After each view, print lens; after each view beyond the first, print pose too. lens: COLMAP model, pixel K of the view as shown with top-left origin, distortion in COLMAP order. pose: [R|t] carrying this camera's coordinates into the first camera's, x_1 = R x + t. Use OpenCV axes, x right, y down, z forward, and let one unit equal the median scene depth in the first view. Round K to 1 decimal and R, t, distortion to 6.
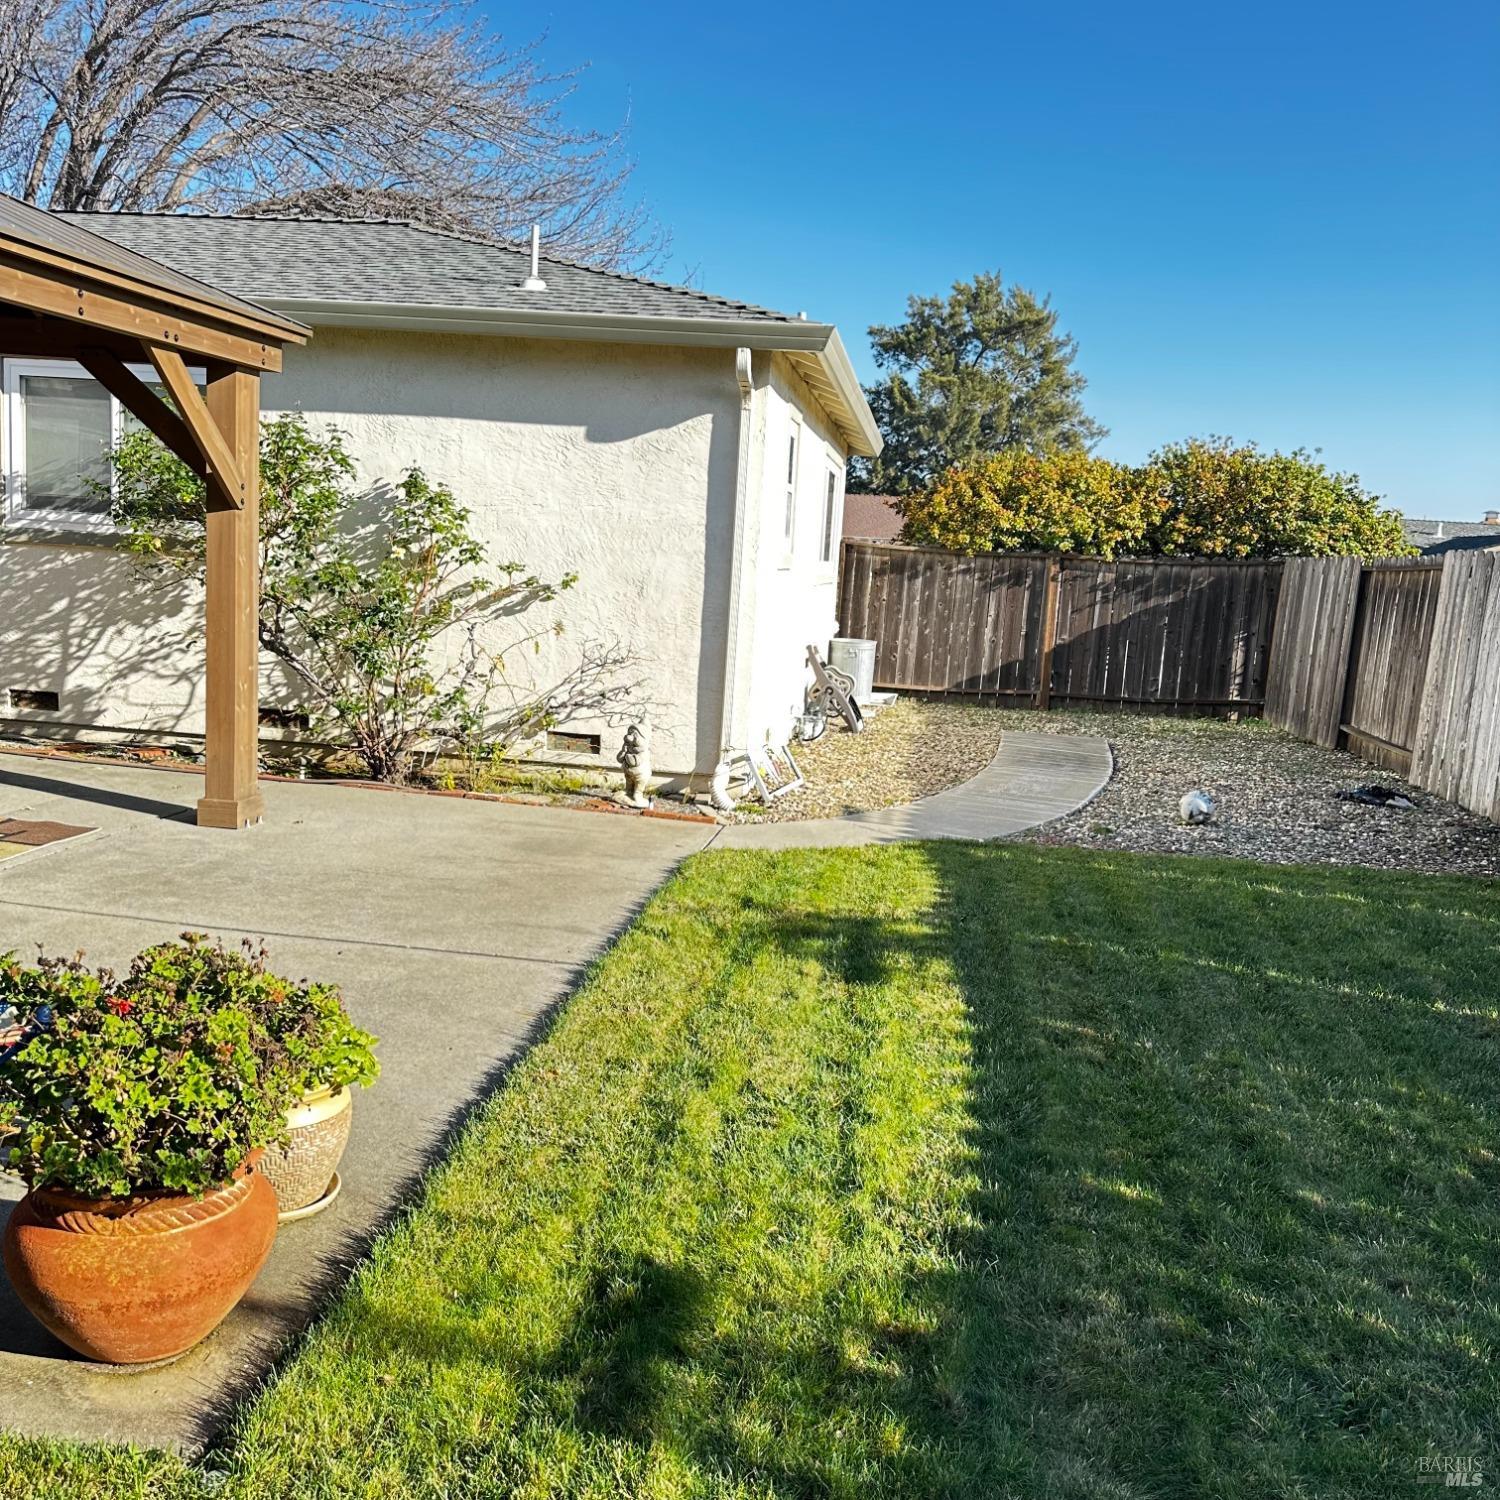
lens RADIAL K [[1389.8, 0, 750.0], [0, 1389.8, 750.0], [0, 0, 1]] dist [0.191465, -0.416711]
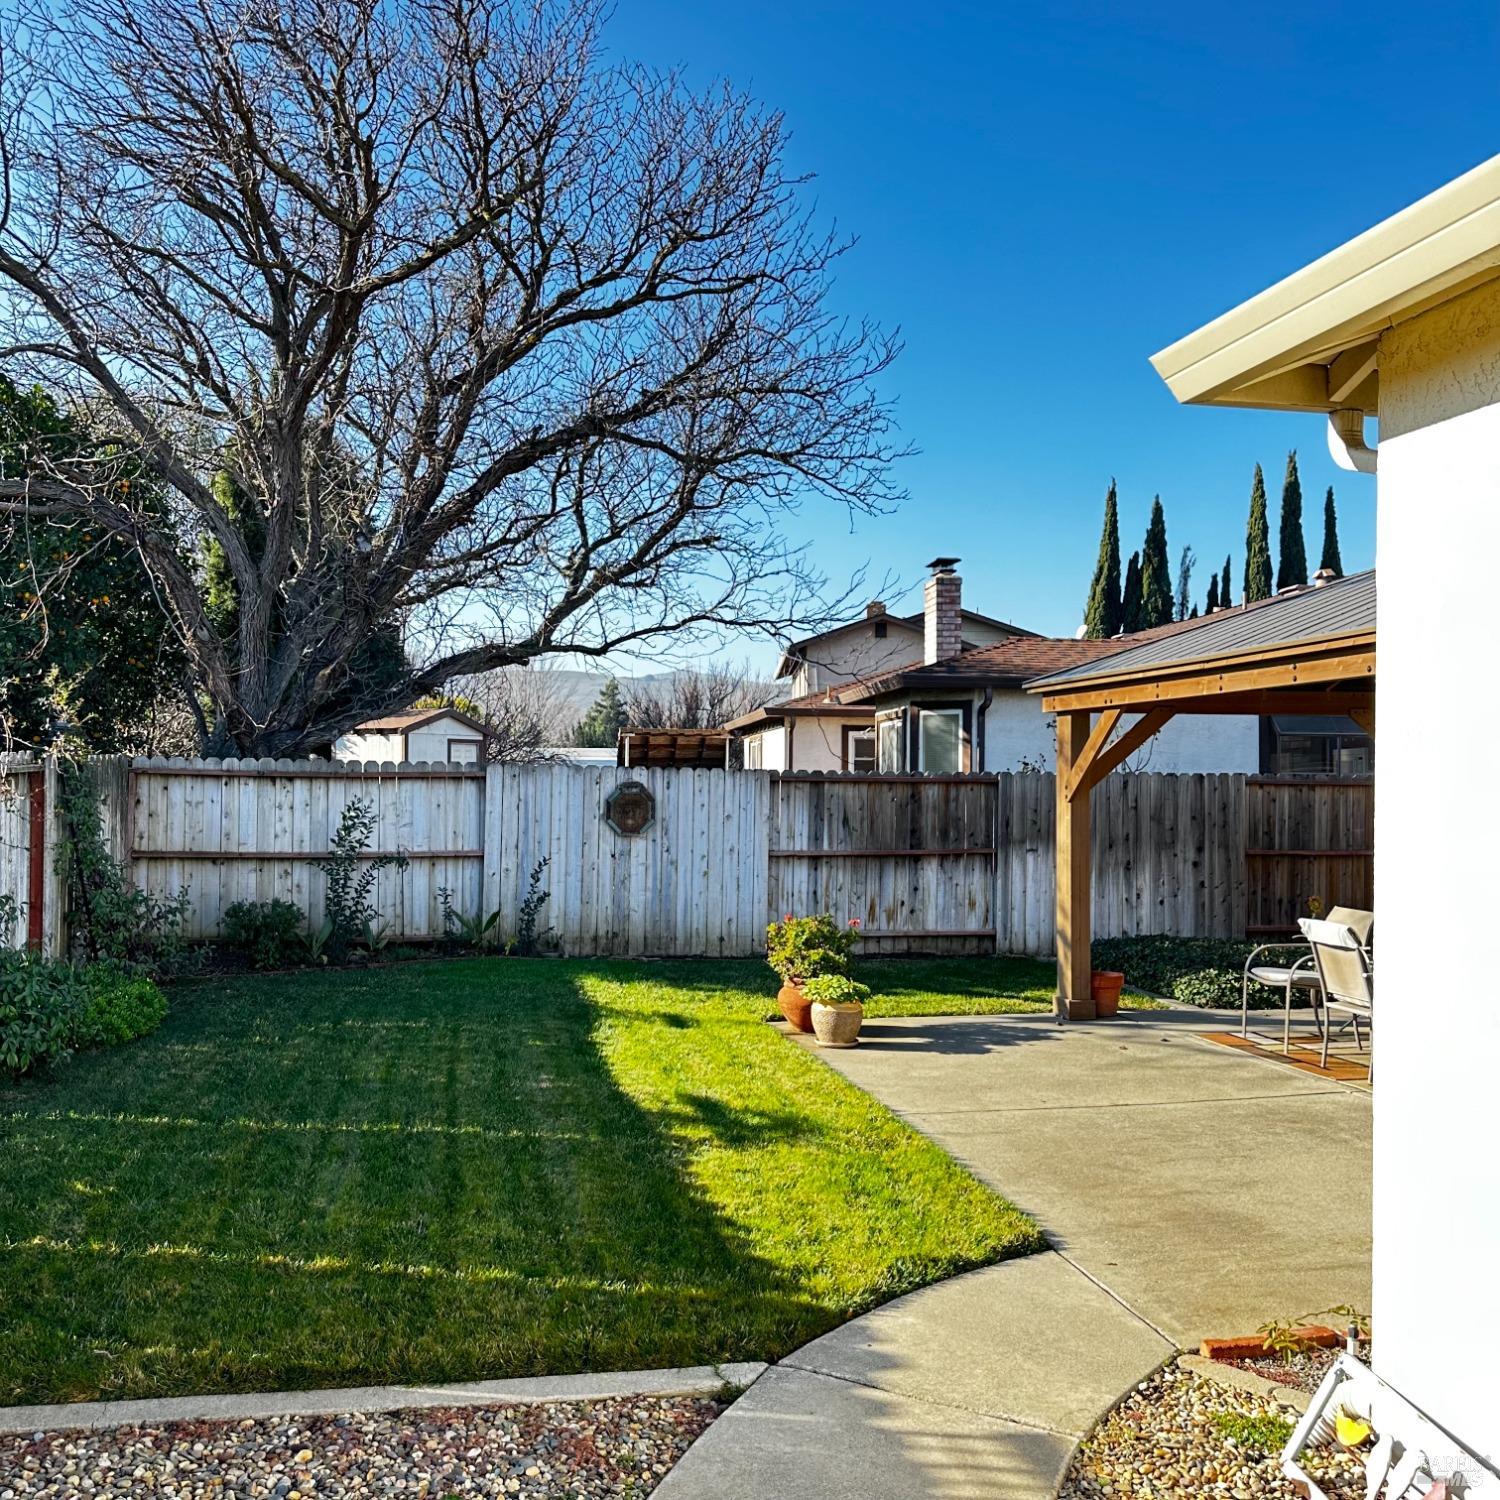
lens RADIAL K [[1389.4, 0, 746.9], [0, 1389.4, 752.1], [0, 0, 1]] dist [0.151702, -0.296079]
pose [[-0.937775, -0.079687, -0.337975, 0.309938], [-0.116668, 0.989037, 0.090524, -0.184759], [0.327056, 0.124322, -0.936791, 1.315664]]
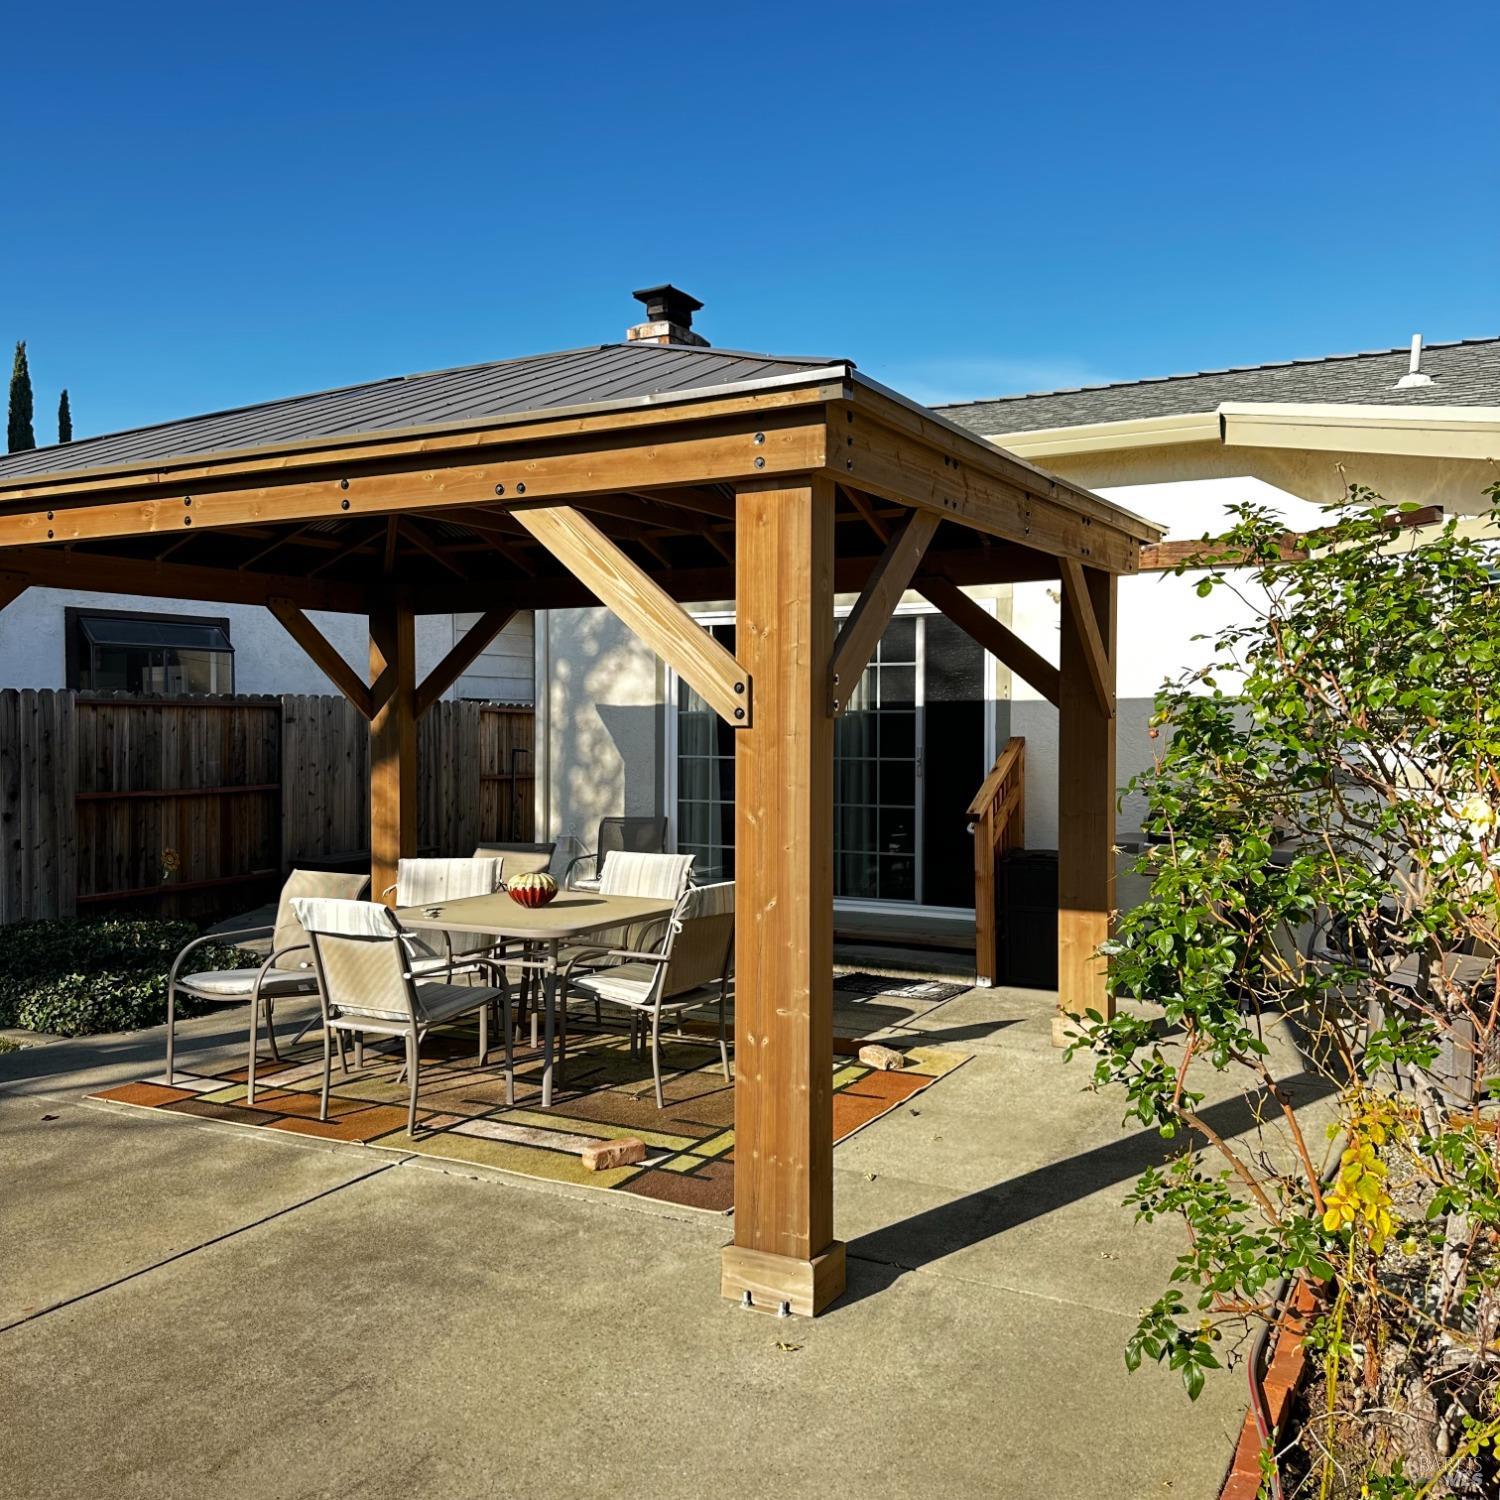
lens RADIAL K [[1389.4, 0, 746.9], [0, 1389.4, 752.1], [0, 0, 1]] dist [0.151702, -0.296079]
pose [[-0.359295, -0.044539, -0.932161, 0.127288], [-0.155071, 0.987823, 0.012573, -0.130758], [0.920250, 0.149069, -0.361826, 0.943876]]
